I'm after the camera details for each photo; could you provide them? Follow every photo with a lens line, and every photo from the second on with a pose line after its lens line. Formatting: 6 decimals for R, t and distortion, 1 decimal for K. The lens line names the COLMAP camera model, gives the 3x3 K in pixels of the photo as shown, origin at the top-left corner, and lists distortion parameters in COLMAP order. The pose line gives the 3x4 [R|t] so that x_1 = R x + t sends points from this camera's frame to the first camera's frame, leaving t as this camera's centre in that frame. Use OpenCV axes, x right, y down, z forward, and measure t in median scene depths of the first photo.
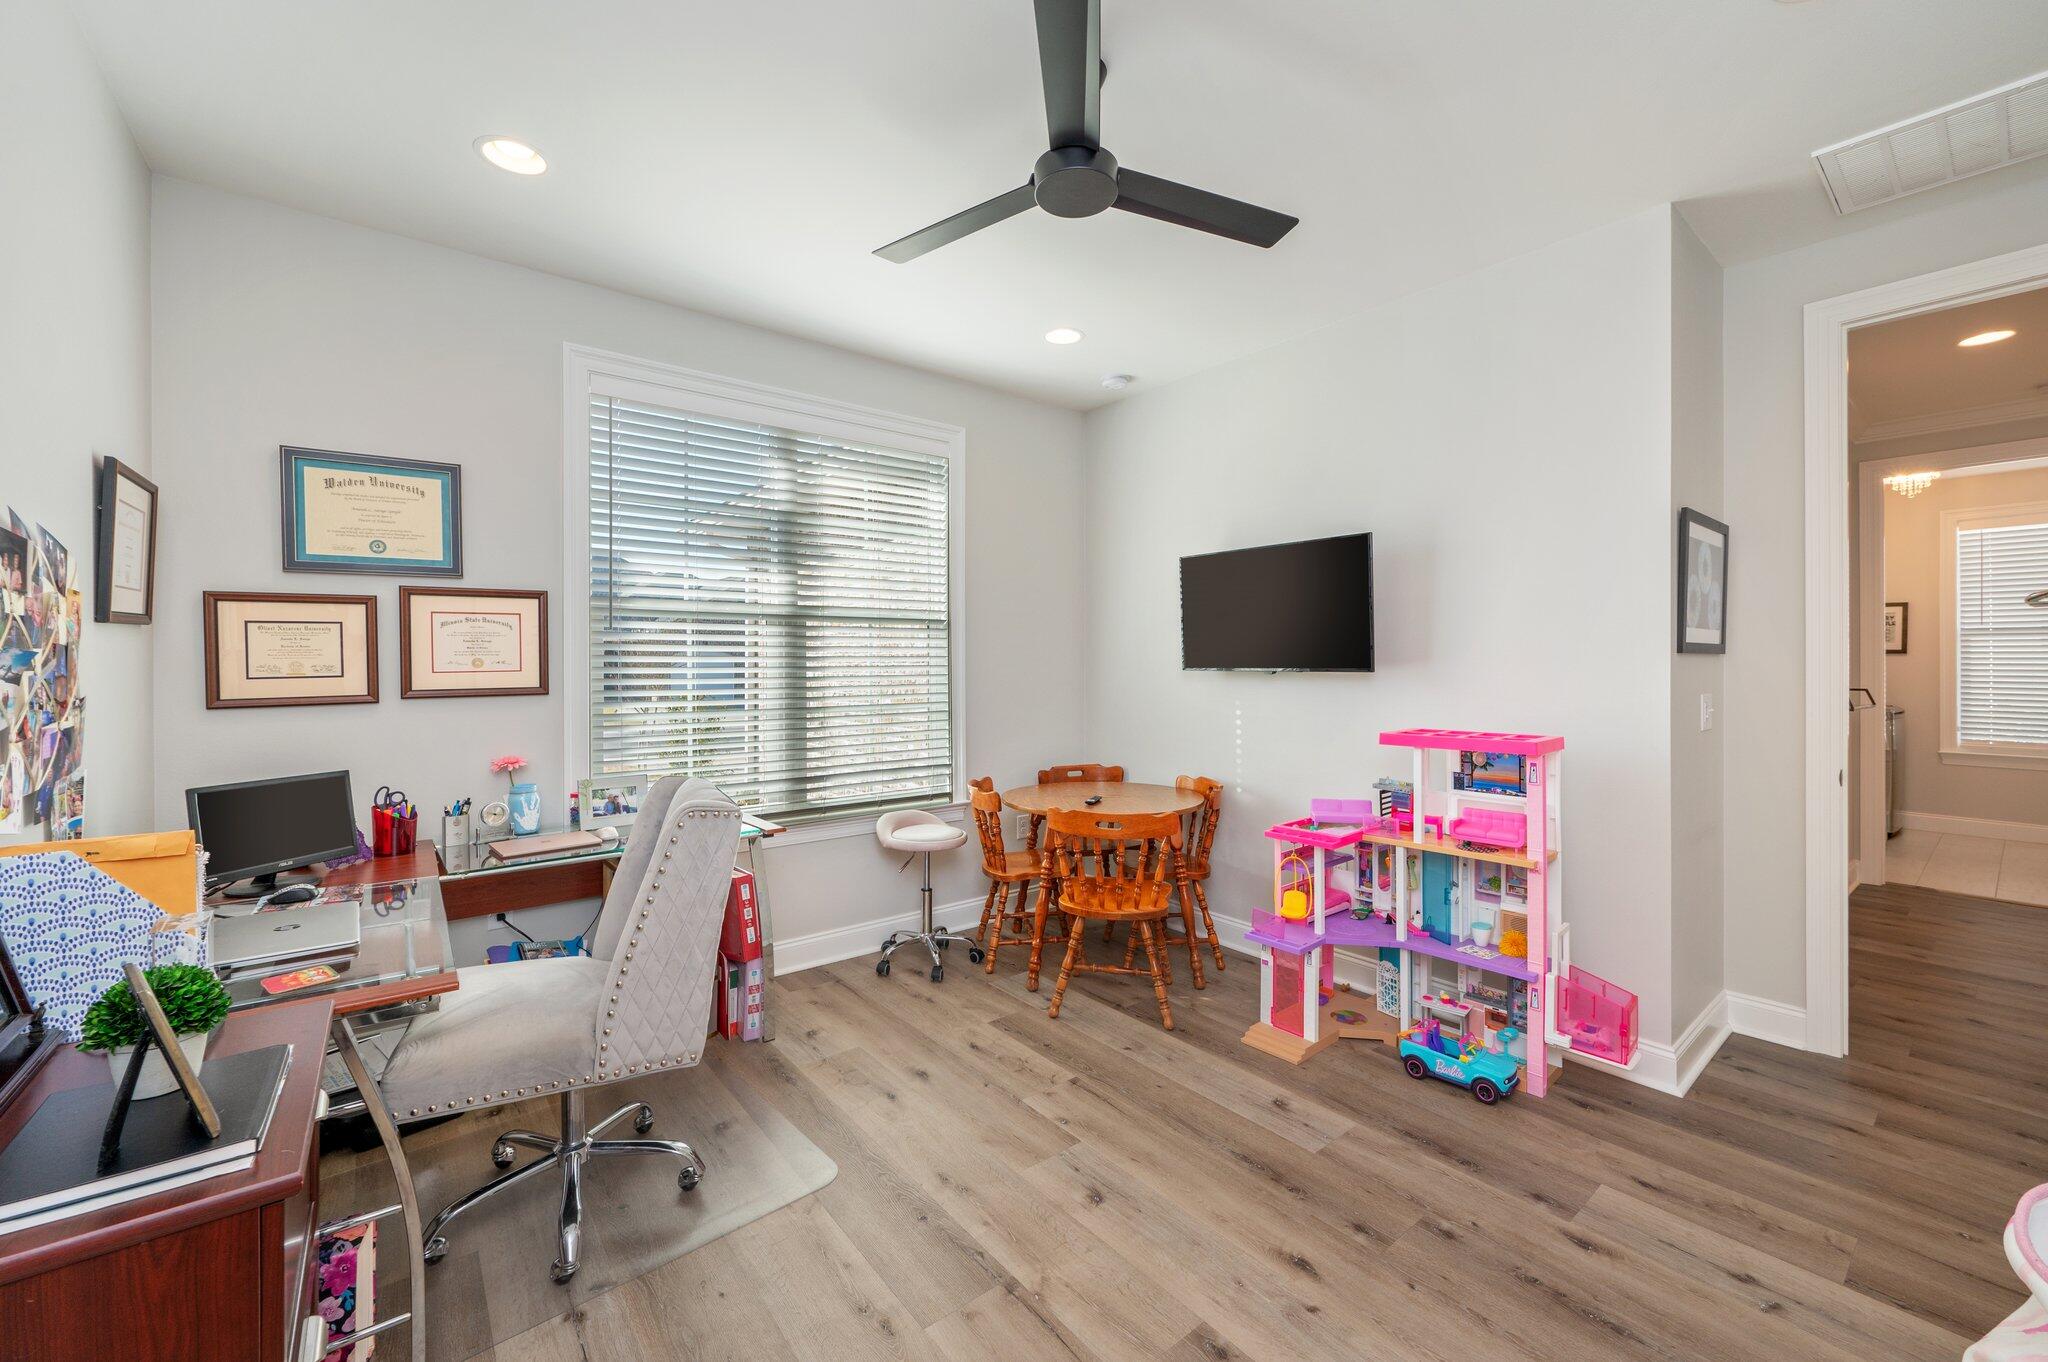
lens RADIAL K [[816.6, 0, 1026.9], [0, 816.6, 665.2], [0, 0, 1]] dist [-0.001616, -0.000027]
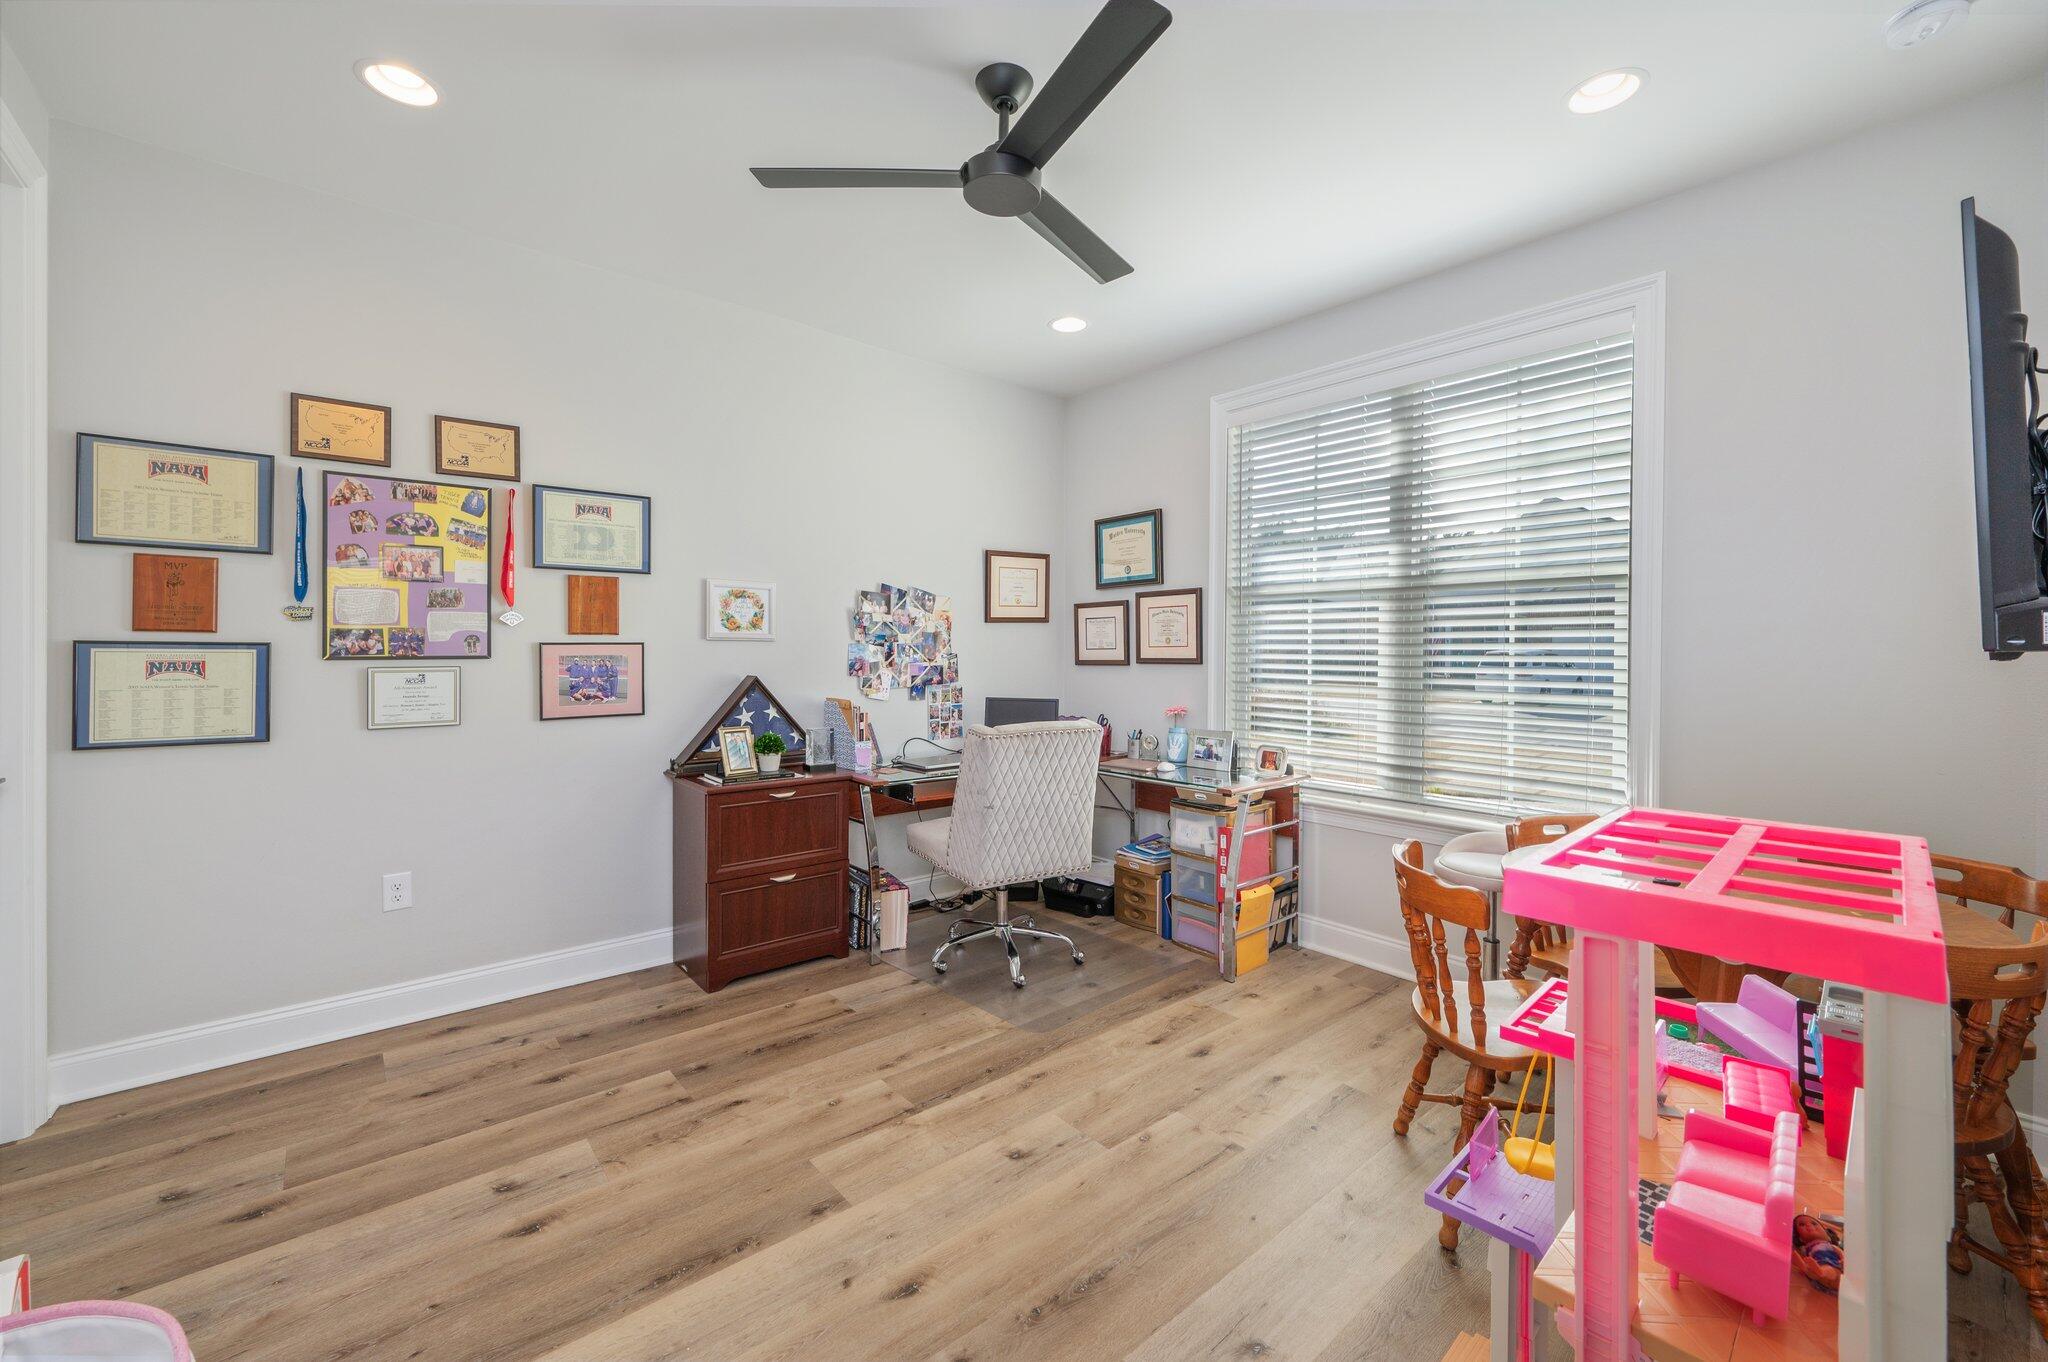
lens RADIAL K [[816.6, 0, 1017.5], [0, 816.6, 650.4], [0, 0, 1]] dist [-0.001616, -0.000027]
pose [[0.030099, 0.003514, -0.999541, 0.812064], [-0.010665, 0.999938, 0.003195, 0.013396], [0.999490, 0.010563, 0.030134, 0.709084]]
